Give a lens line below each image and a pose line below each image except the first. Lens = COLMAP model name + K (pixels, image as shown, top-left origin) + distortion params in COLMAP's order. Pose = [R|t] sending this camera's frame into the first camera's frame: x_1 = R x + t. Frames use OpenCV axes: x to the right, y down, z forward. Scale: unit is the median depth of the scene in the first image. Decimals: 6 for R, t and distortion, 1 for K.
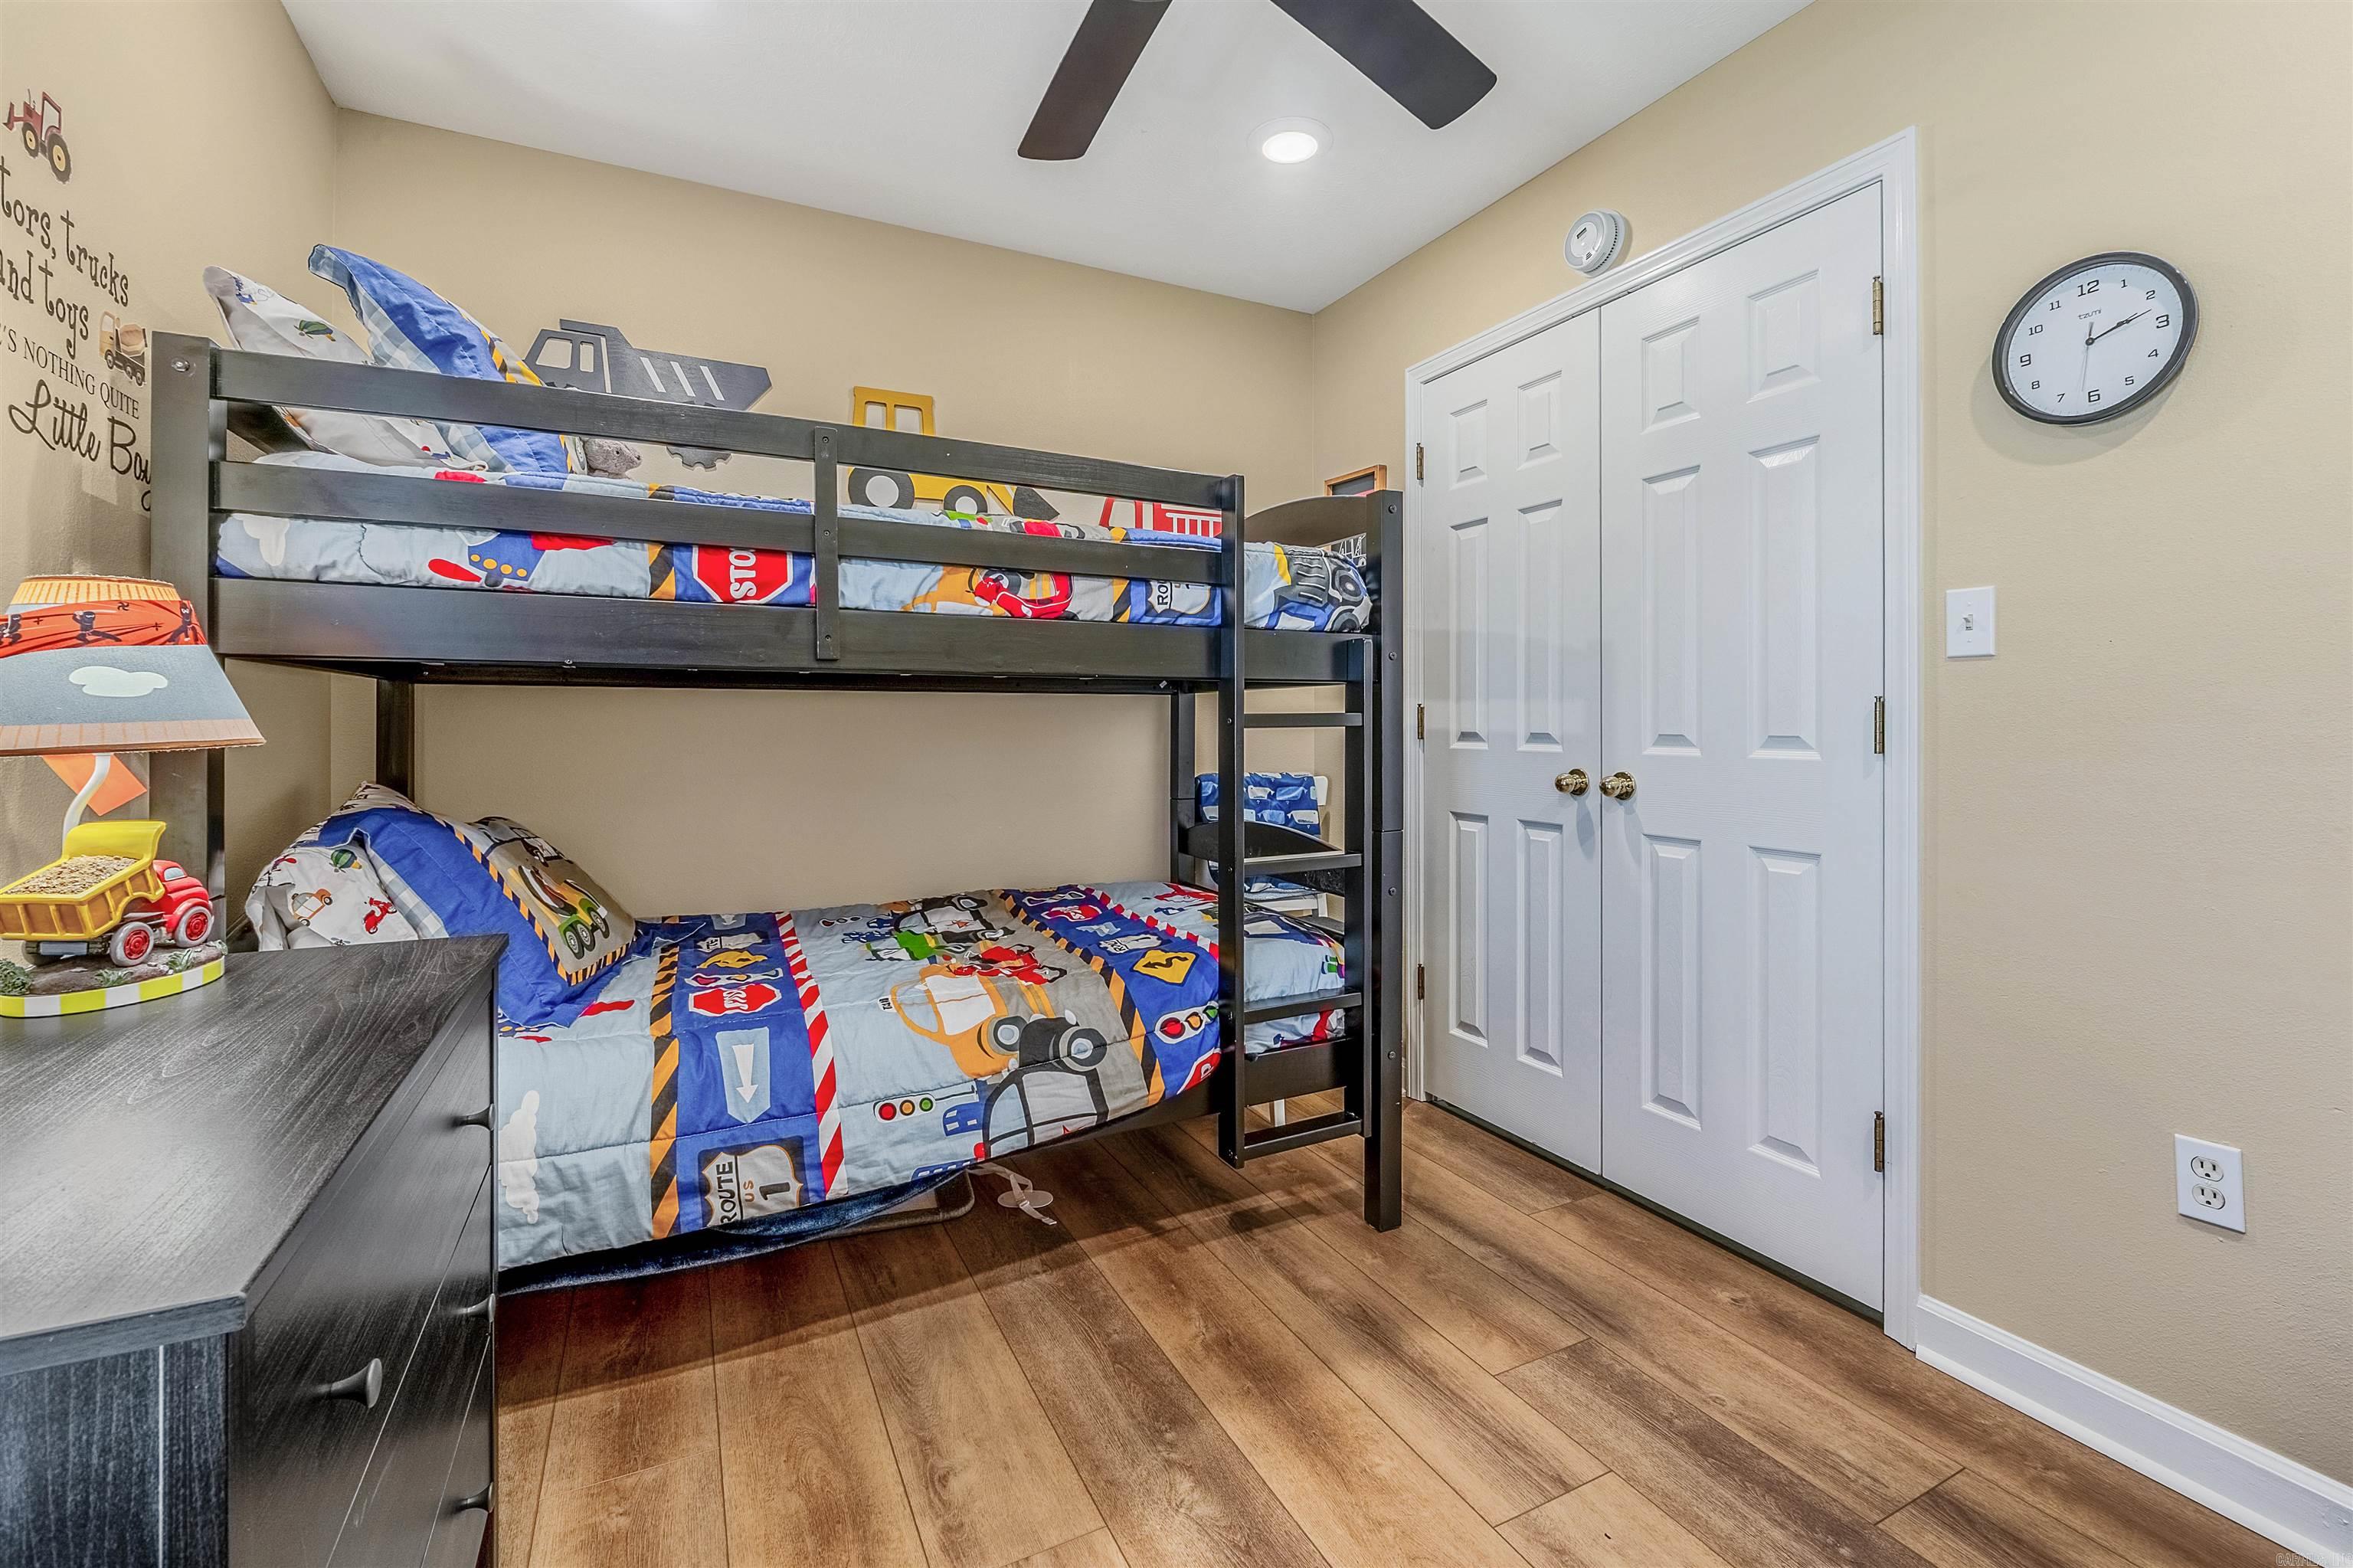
lens RADIAL K [[1010.5, 0, 1173.6], [0, 1010.5, 747.2], [0, 0, 1]] dist [0.001567, -0.006621]
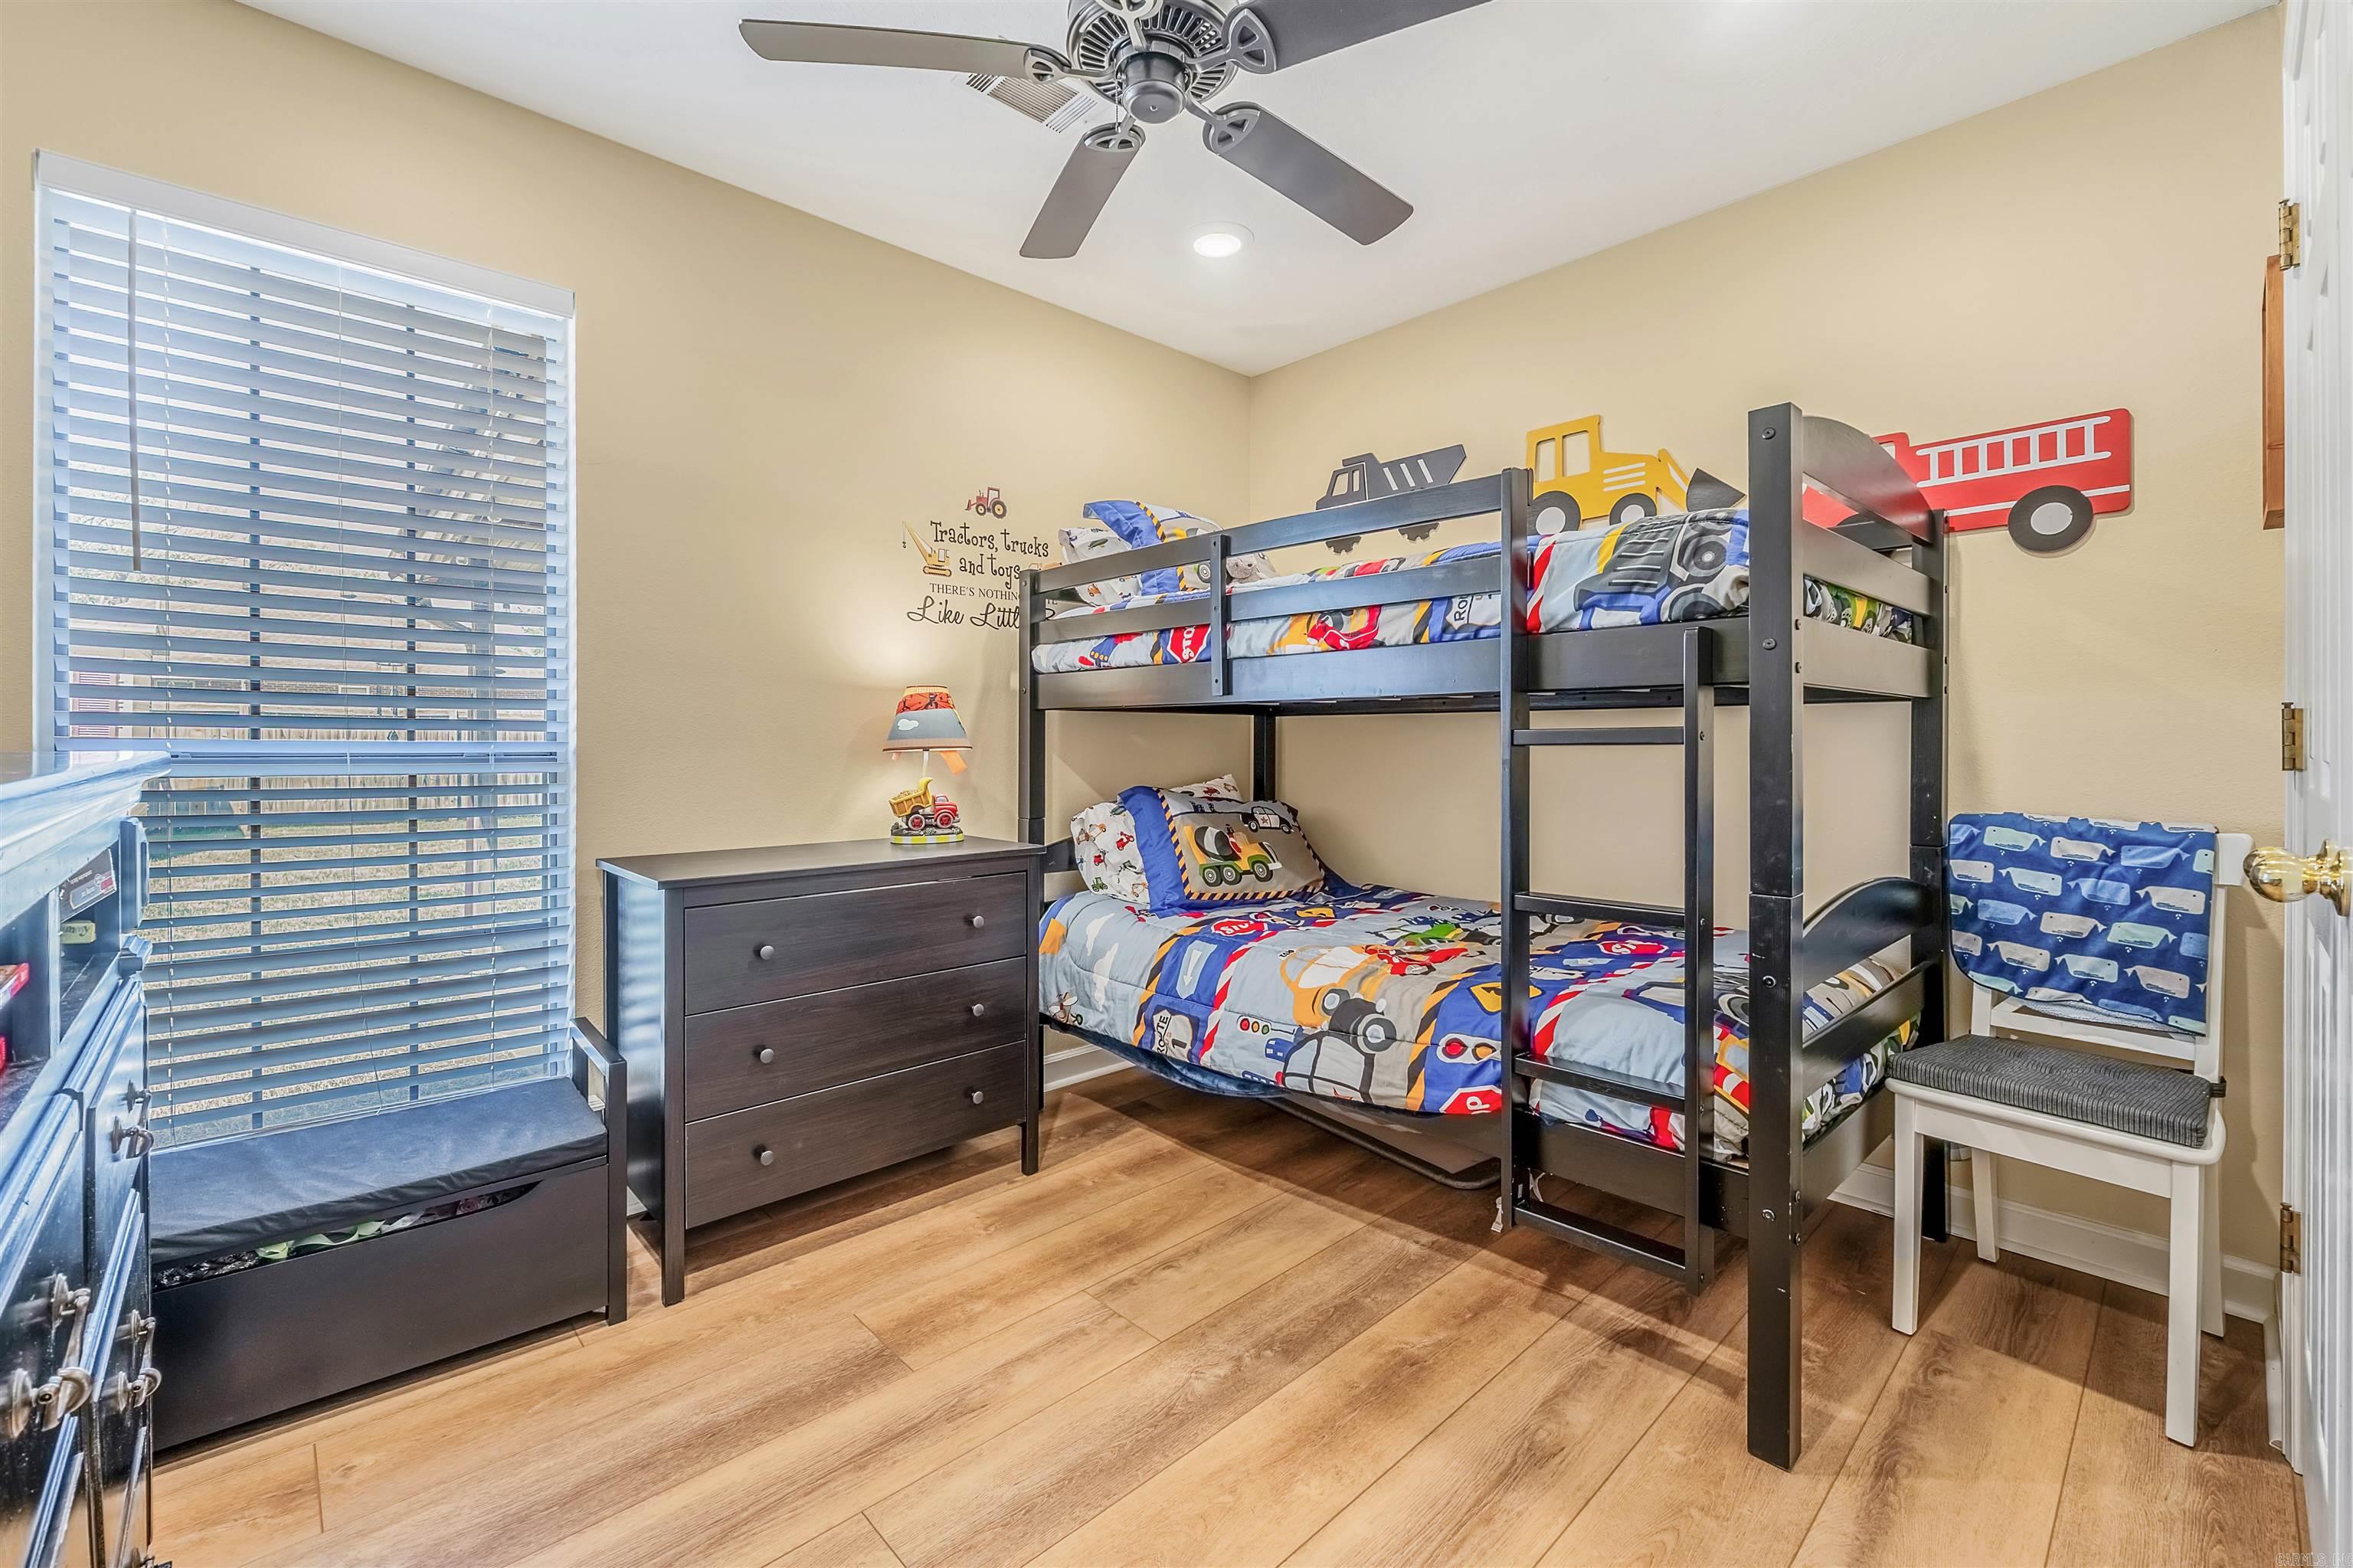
lens RADIAL K [[987.5, 0, 1171.0], [0, 987.5, 771.2], [0, 0, 1]] dist [-0.004385, -0.000178]
pose [[0.278675, 0.029893, -0.959920, 0.795204], [-0.022198, 0.999449, 0.024680, -0.010237], [0.960129, 0.014431, 0.279185, 0.435037]]
